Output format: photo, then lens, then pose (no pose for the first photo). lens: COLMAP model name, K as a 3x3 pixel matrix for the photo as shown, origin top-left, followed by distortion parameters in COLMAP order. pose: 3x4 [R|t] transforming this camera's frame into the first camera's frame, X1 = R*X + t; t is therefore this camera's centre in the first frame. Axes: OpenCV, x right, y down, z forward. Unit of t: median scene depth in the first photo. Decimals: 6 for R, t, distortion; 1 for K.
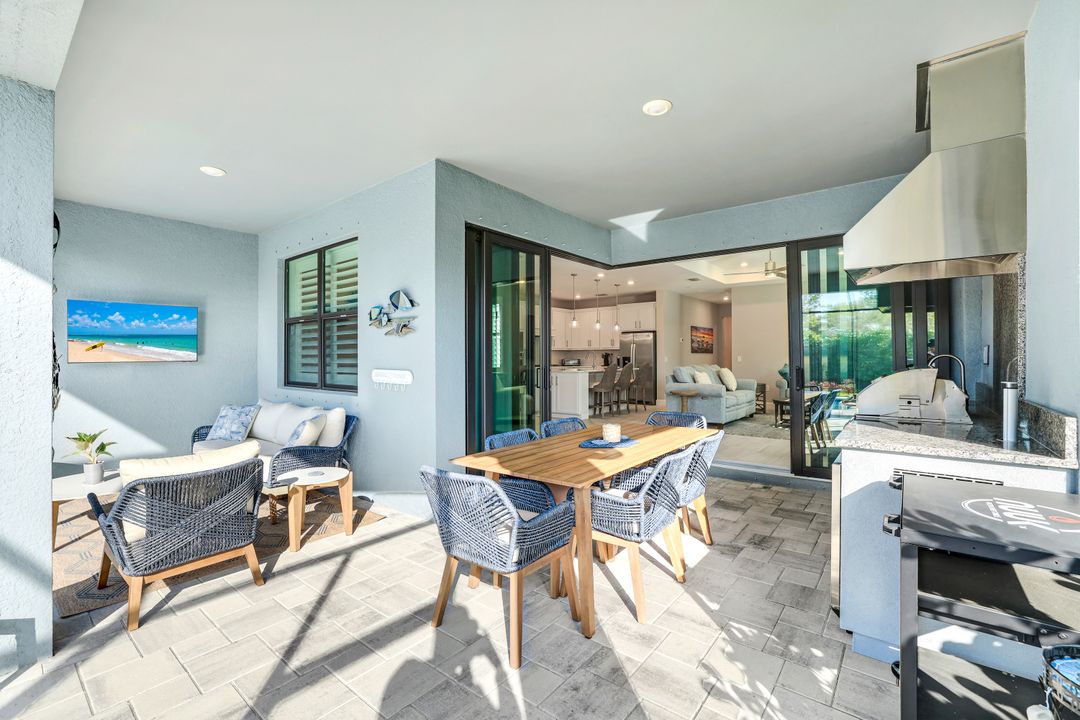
lens RADIAL K [[473.3, 0, 534.2], [0, 473.3, 372.3], [0, 0, 1]] dist [-0.028399, 0.000184]
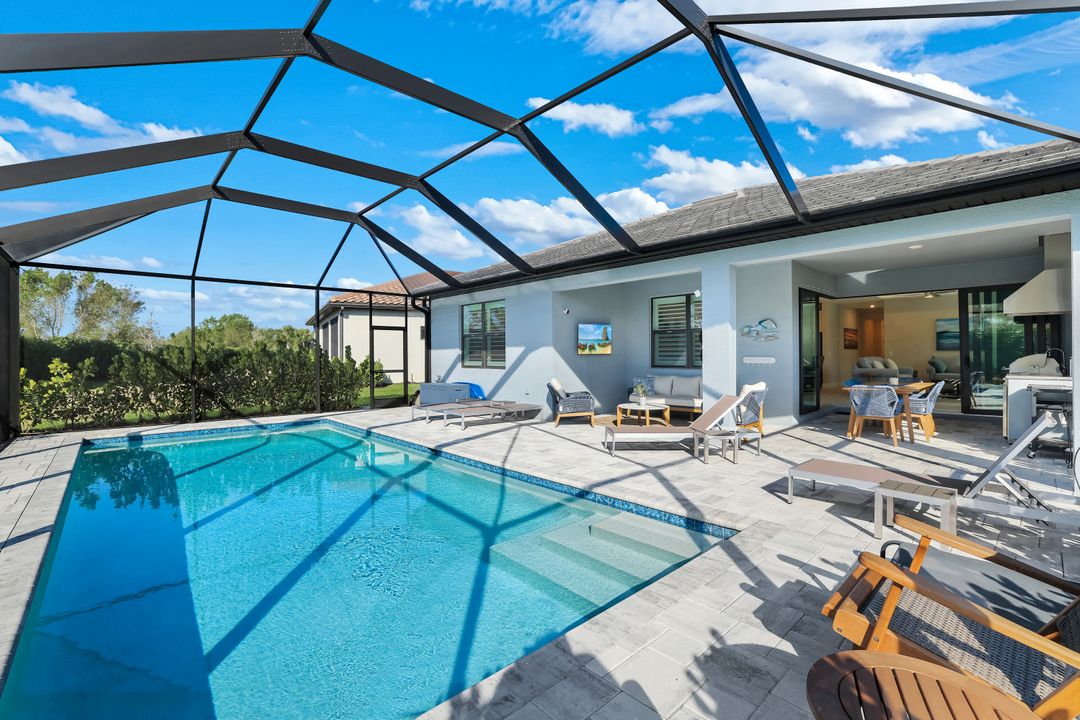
lens RADIAL K [[478.3, 0, 533.2], [0, 478.3, 356.8], [0, 0, 1]] dist [-0.037982, 0.000263]
pose [[0.990453, -0.004987, -0.137764, -0.757366], [0.000987, 0.999576, -0.029085, 0.040744], [0.137850, 0.028671, 0.990038, -0.905299]]
